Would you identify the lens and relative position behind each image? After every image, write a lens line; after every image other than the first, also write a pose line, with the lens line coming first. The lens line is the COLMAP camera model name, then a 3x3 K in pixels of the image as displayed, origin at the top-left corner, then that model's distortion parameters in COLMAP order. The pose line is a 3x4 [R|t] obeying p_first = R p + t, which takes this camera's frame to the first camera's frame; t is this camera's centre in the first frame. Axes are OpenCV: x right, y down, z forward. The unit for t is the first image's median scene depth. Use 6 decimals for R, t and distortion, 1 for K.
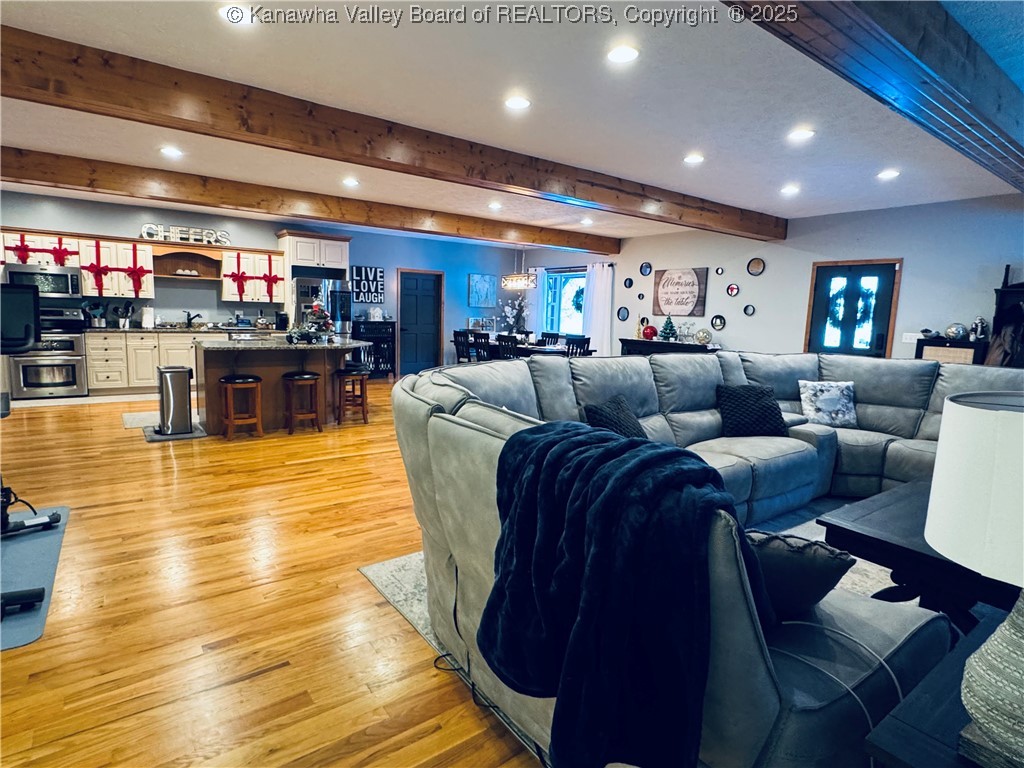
lens RADIAL K [[541.9, 0, 511.8], [0, 541.9, 382.0], [0, 0, 1]] dist [-0.008010, 0.000637]
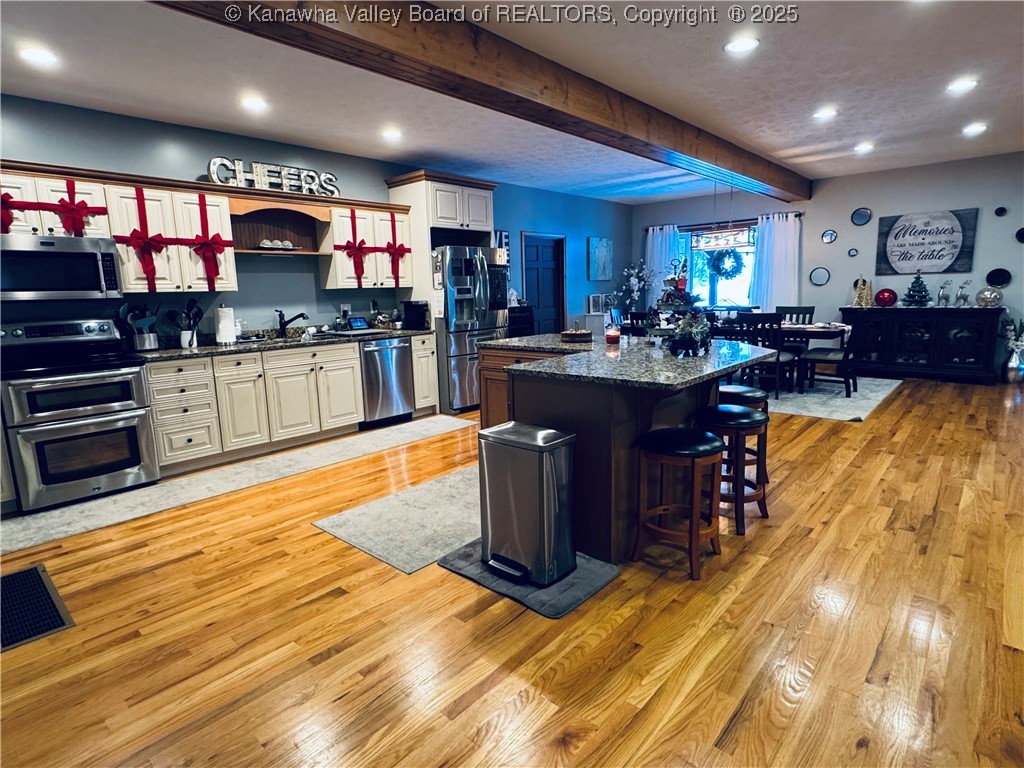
lens RADIAL K [[541.9, 0, 511.2], [0, 541.9, 384.6], [0, 0, 1]] dist [-0.008010, 0.000637]
pose [[0.979069, -0.093819, 0.180614, -0.463884], [0.085280, 0.994866, 0.054490, -0.059380], [-0.184798, -0.037946, 0.982044, 0.359120]]
